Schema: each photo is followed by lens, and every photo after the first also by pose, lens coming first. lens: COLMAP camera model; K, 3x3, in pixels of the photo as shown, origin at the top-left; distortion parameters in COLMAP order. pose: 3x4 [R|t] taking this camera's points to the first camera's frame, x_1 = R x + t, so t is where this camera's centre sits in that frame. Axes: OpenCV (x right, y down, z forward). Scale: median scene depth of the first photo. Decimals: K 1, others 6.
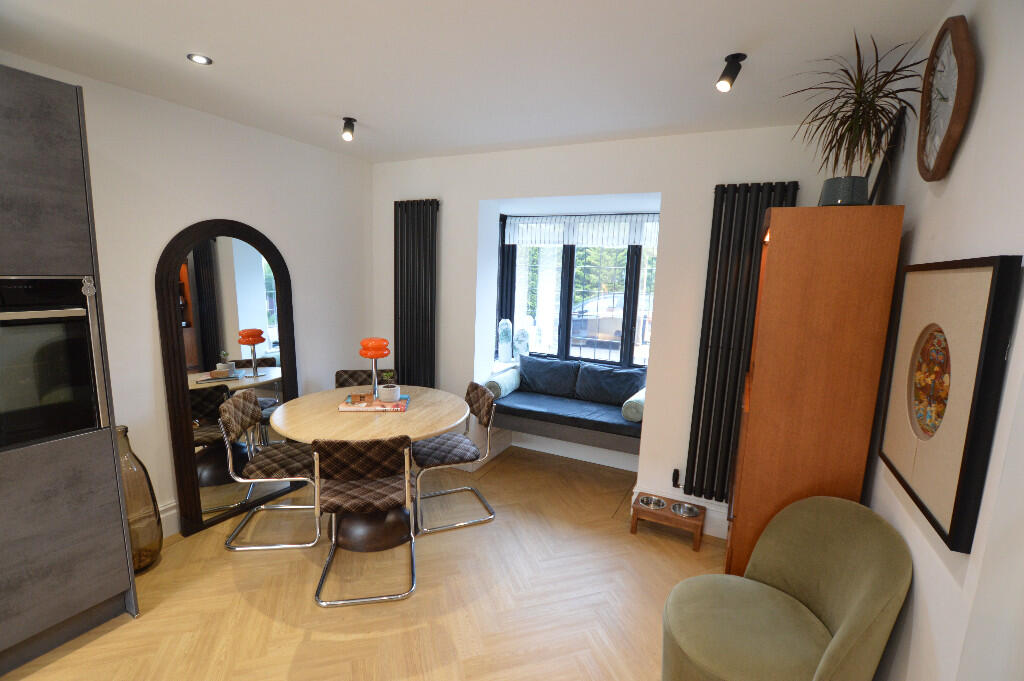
lens RADIAL K [[457.1, 0, 514.1], [0, 457.1, 346.7], [0, 0, 1]] dist [-0.015648, -0.000286]
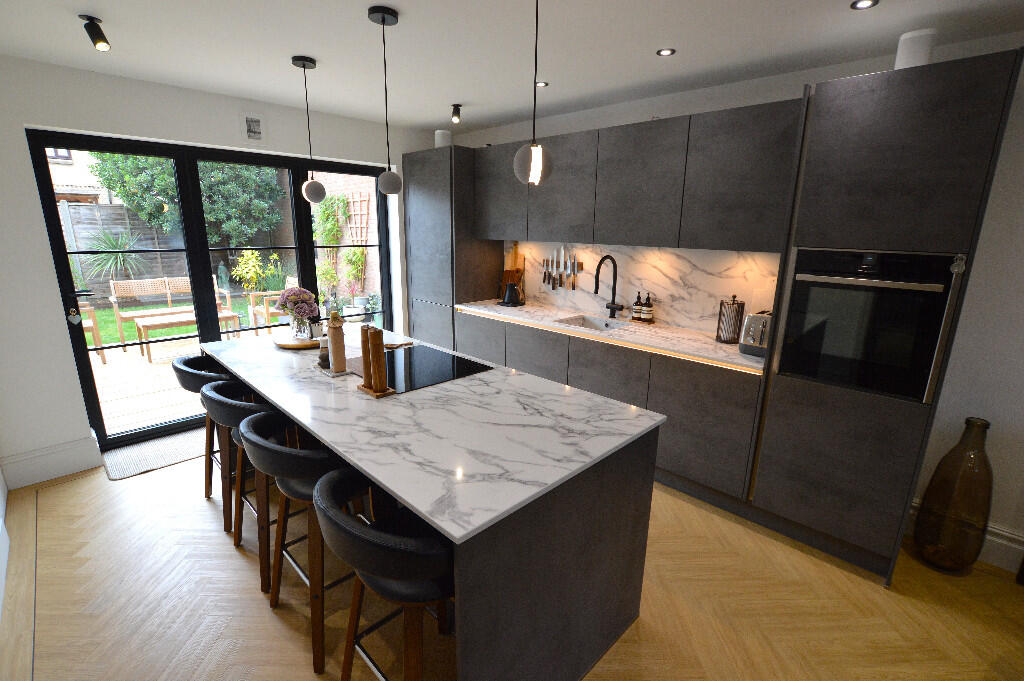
lens RADIAL K [[458.1, 0, 516.0], [0, 458.1, 345.6], [0, 0, 1]] dist [-0.038065, 0.007986]
pose [[-0.288618, 0.198156, -0.936714, 0.175924], [-0.180143, 0.949637, 0.256395, -0.023164], [0.940344, 0.242743, -0.238386, 0.218288]]
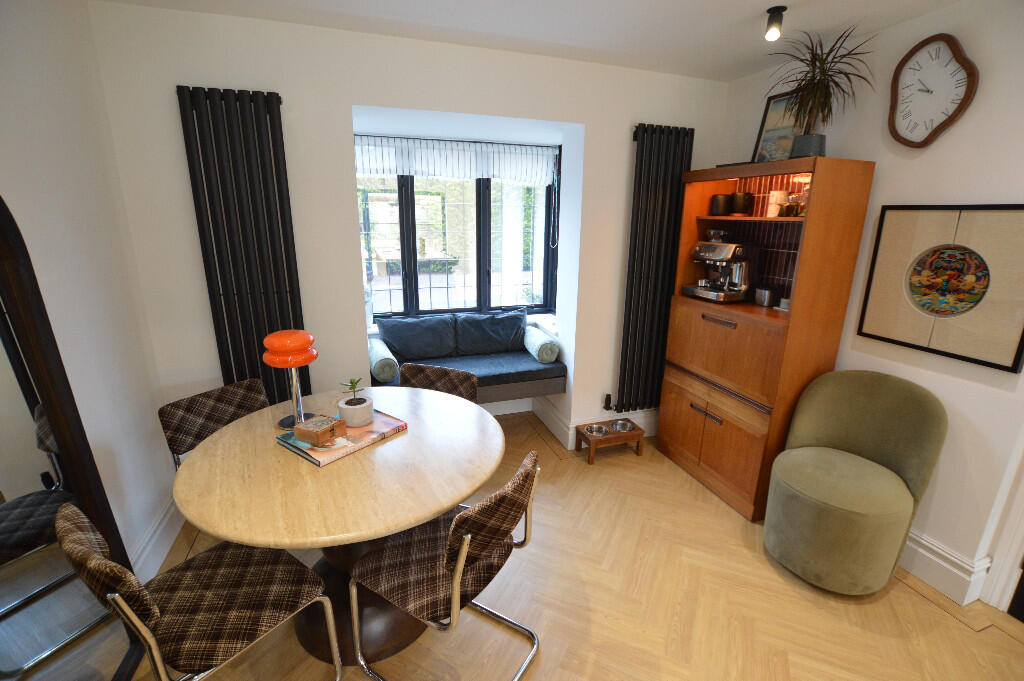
lens RADIAL K [[458.1, 0, 516.0], [0, 458.1, 345.6], [0, 0, 1]] dist [-0.038065, 0.007986]
pose [[0.693141, -0.221008, 0.686084, -0.529905], [0.126207, 0.974342, 0.186359, -0.077159], [-0.709667, -0.042584, 0.703249, 0.395594]]
